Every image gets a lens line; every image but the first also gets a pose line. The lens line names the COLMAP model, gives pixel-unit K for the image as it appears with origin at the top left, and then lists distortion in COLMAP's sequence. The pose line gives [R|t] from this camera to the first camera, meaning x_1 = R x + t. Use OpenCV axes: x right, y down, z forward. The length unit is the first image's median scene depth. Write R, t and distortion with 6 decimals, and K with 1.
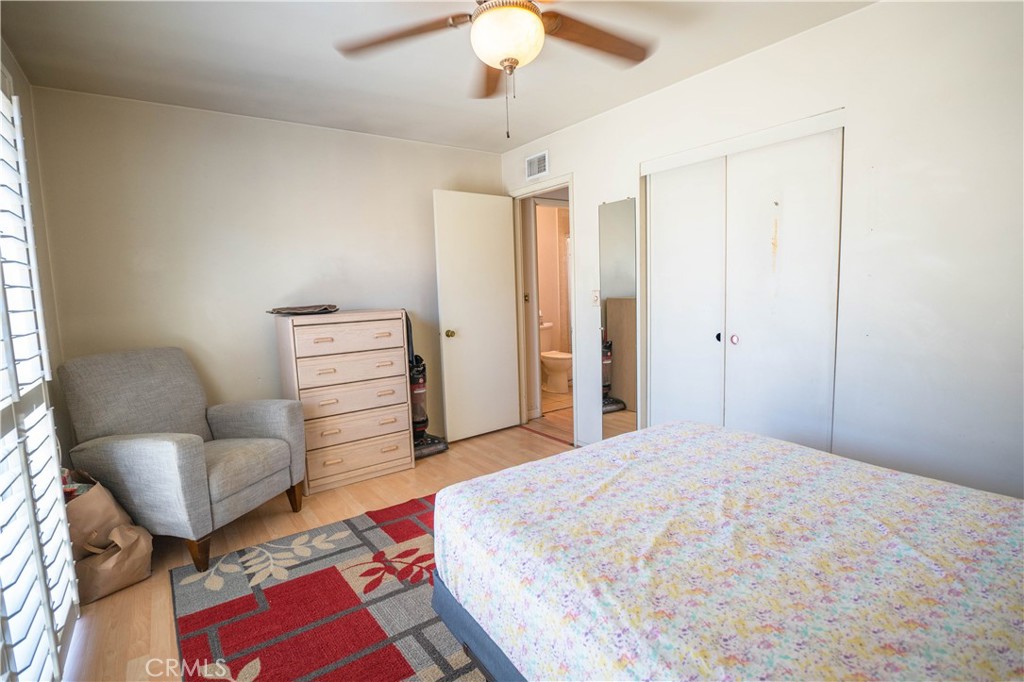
lens RADIAL K [[473.4, 0, 512.0], [0, 473.4, 341.0], [0, 0, 1]] dist [-0.035060, 0.000548]
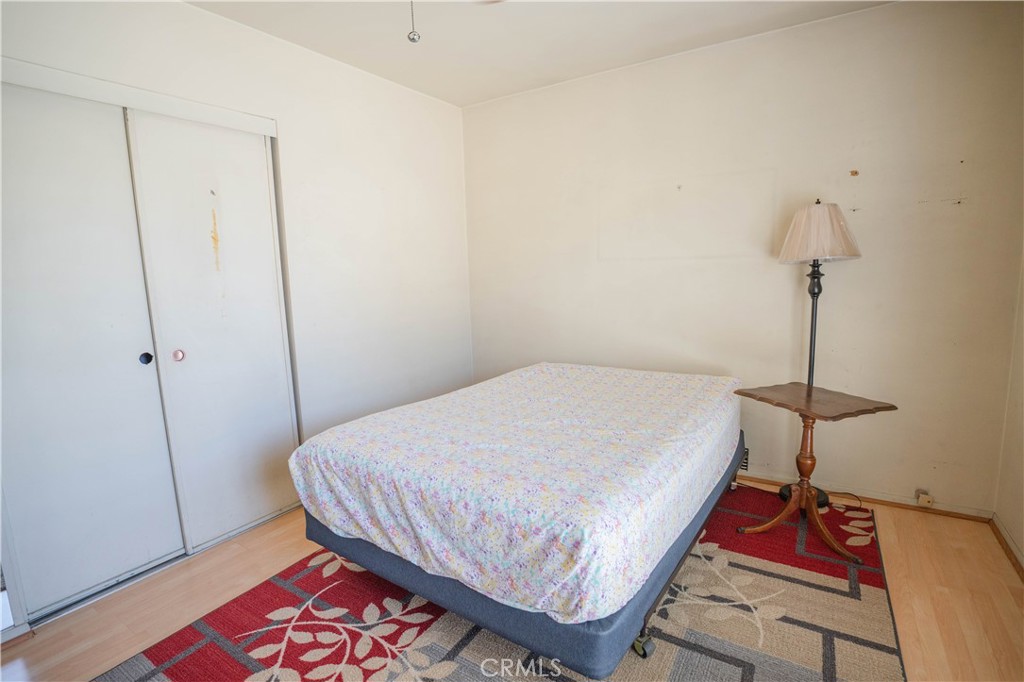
lens RADIAL K [[491.6, 0, 515.3], [0, 491.6, 338.0], [0, 0, 1]] dist [-0.047839, 0.009754]
pose [[-0.339580, -0.089332, 0.936325, -0.501353], [0.143184, 0.978968, 0.145329, -0.073445], [-0.929615, 0.183418, -0.319647, 0.796241]]
